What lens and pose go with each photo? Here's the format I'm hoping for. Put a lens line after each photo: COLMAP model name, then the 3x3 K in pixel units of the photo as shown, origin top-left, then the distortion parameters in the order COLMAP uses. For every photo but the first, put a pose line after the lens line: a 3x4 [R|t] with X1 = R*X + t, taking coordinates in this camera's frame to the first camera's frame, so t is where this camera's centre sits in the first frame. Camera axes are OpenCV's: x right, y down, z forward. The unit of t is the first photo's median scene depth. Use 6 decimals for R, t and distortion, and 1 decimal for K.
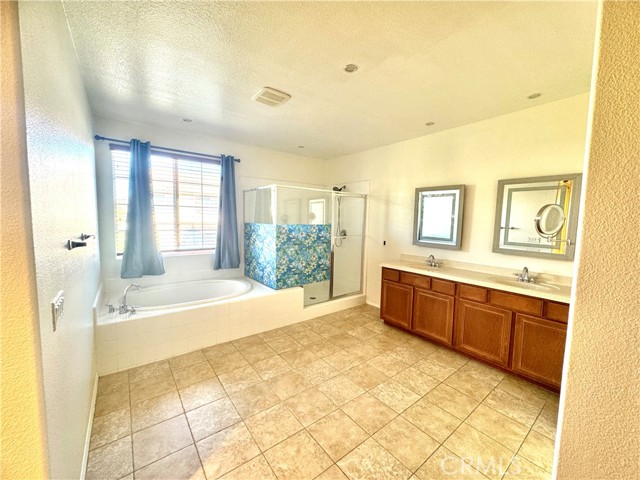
lens RADIAL K [[255.9, 0, 320.0], [0, 255.9, 240.0], [0, 0, 1]] dist [-0.001752, 0.000258]
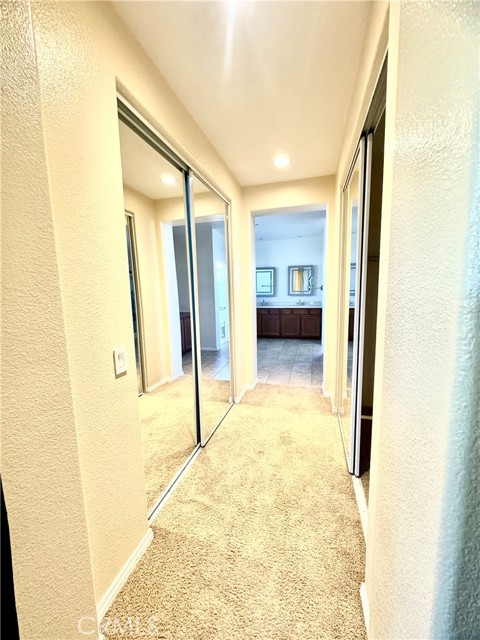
lens RADIAL K [[255.9, 0, 240.0], [0, 255.9, 320.0], [0, 0, 1]] dist [-0.001752, 0.000258]
pose [[0.807406, -0.103896, 0.580777, -1.210771], [0.086862, 0.994579, 0.057165, 0.105547], [-0.583568, 0.004293, 0.812053, -0.757099]]
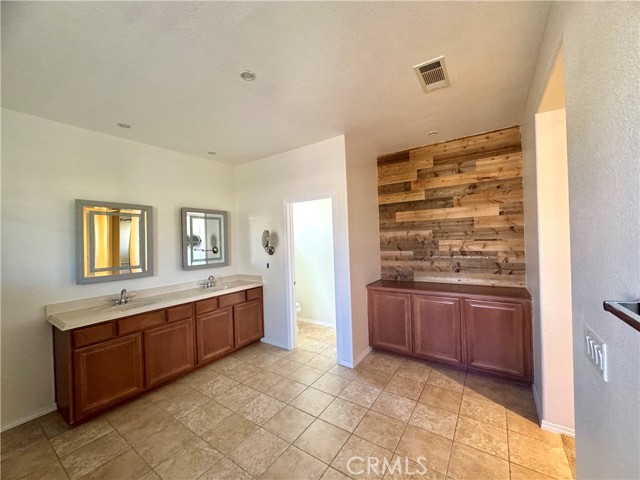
lens RADIAL K [[255.9, 0, 320.0], [0, 255.9, 240.0], [0, 0, 1]] dist [-0.001752, 0.000258]
pose [[-0.310200, -0.009787, 0.950621, -0.614299], [0.110103, 0.992848, 0.046150, -0.075181], [-0.944274, 0.118982, -0.306904, 0.822281]]
